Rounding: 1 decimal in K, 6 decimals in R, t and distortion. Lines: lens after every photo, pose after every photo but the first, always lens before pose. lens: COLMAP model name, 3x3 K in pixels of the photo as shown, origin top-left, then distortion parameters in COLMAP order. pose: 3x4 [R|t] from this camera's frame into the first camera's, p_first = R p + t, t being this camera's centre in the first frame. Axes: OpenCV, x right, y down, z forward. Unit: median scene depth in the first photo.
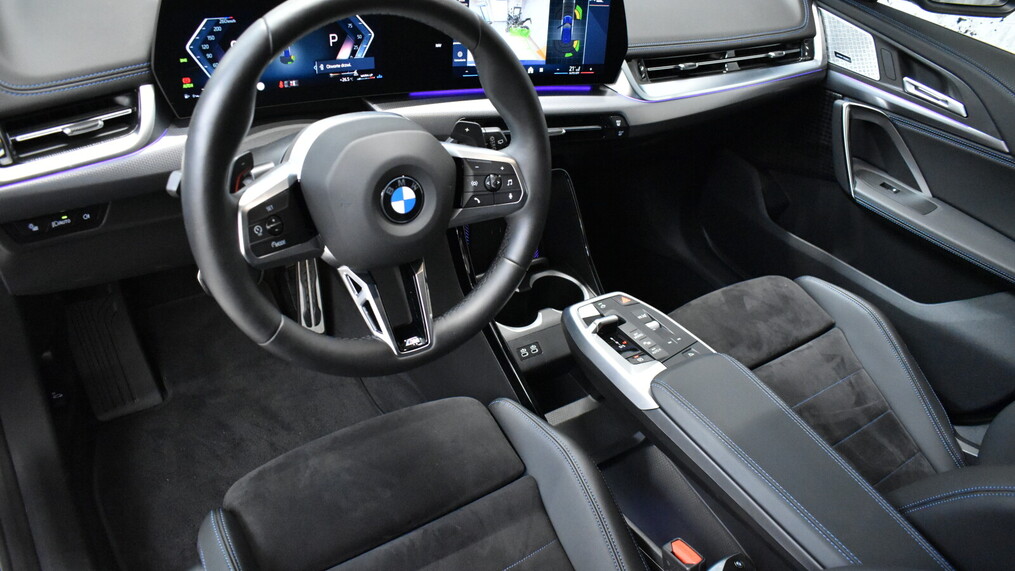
lens RADIAL K [[775.8, 0, 507.8], [0, 775.8, 276.4], [0, 0, 1]] dist [-0.020956, 0.000924]
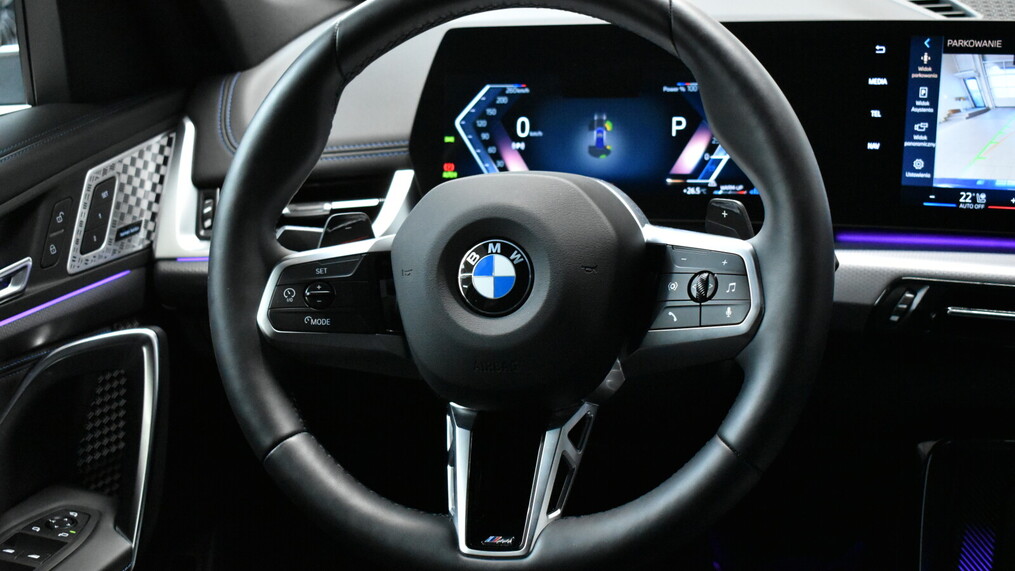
lens RADIAL K [[1503.6, 0, 502.9], [0, 1503.6, 286.5], [0, 0, 1]] dist [-0.049447, 0.000000]
pose [[0.631011, 0.009053, -0.775721, 0.553299], [-0.324319, 0.911437, -0.253181, 0.144818], [0.704728, 0.411341, 0.578063, 0.225985]]
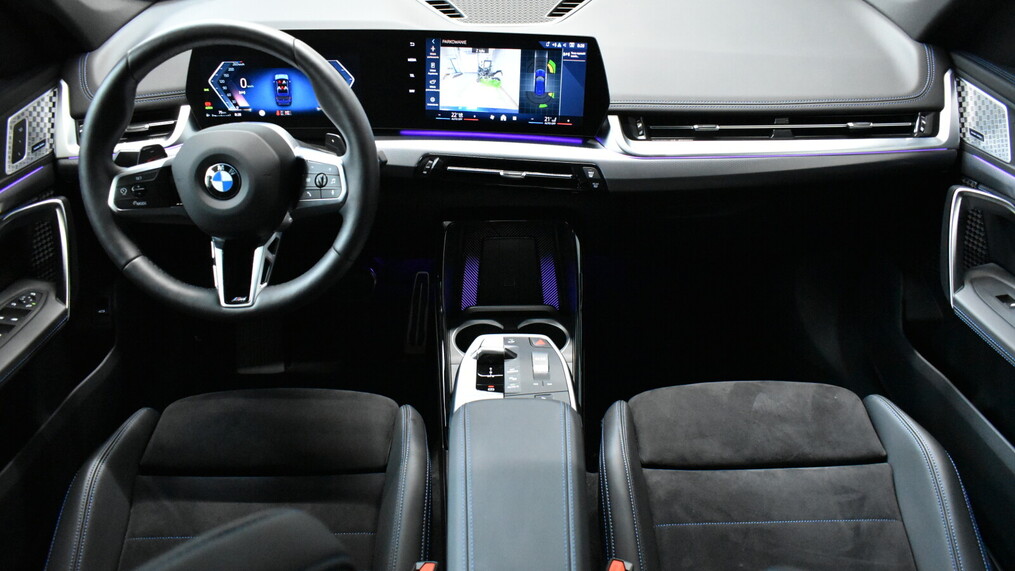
lens RADIAL K [[775.8, 0, 507.3], [0, 775.8, 284.8], [0, 0, 1]] dist [-0.020956, 0.000924]
pose [[0.806439, 0.141339, -0.574178, 0.723677], [-0.220624, 0.972815, -0.070400, 0.040641], [0.548618, 0.183451, 0.815698, 0.159283]]
